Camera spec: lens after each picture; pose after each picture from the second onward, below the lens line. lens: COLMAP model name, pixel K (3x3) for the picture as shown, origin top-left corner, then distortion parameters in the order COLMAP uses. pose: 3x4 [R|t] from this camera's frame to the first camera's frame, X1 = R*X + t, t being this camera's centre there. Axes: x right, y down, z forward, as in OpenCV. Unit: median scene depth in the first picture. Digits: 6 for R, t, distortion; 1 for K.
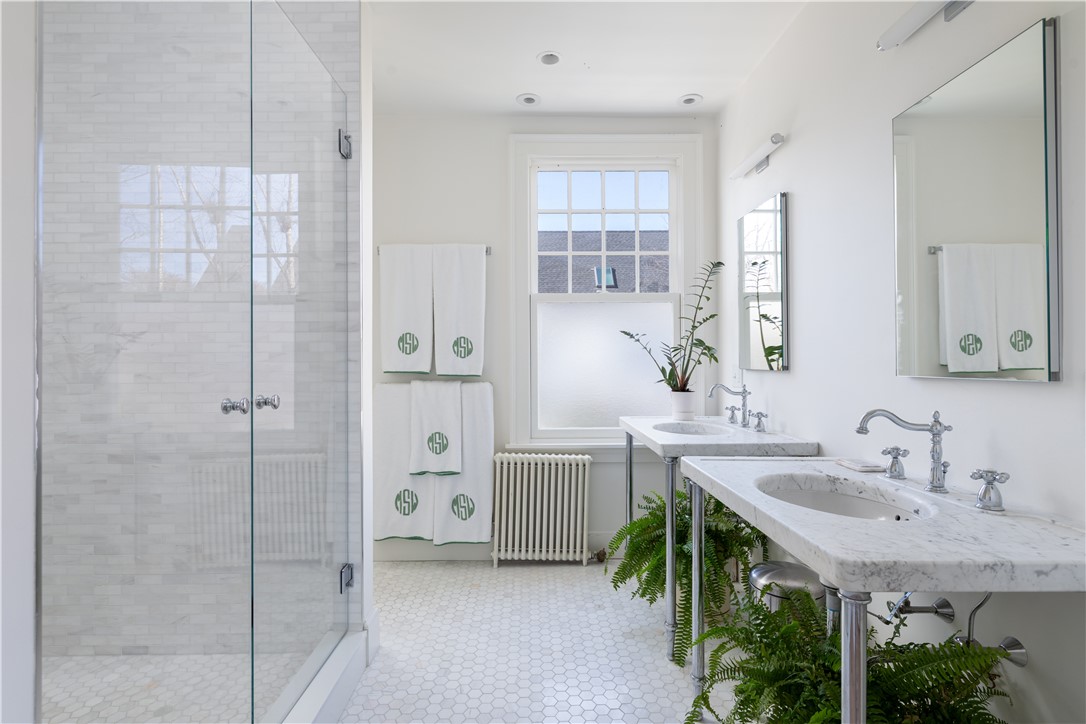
lens RADIAL K [[526.6, 0, 543.0], [0, 526.6, 362.0], [0, 0, 1]] dist [-0.003796, -0.000285]
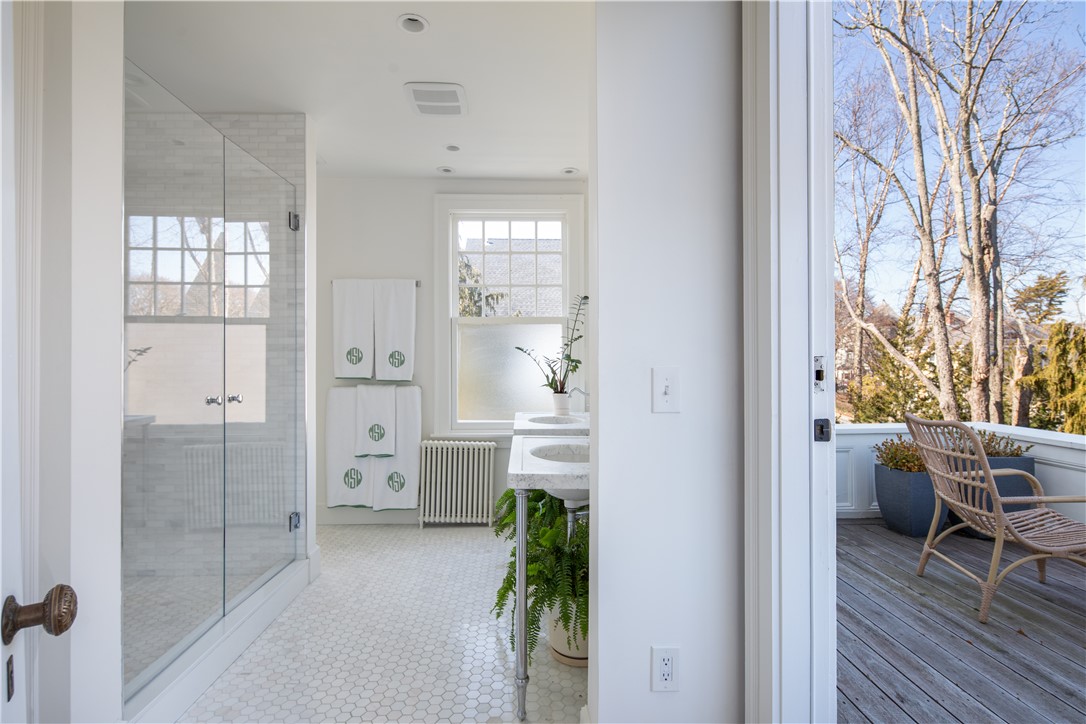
lens RADIAL K [[525.3, 0, 543.4], [0, 525.3, 364.4], [0, 0, 1]] dist [0.002073, 0.000103]
pose [[0.999902, 0.001698, 0.013895, 0.202762], [-0.001688, 0.999998, -0.000767, -0.015120], [-0.013897, 0.000744, 0.999903, -0.318465]]
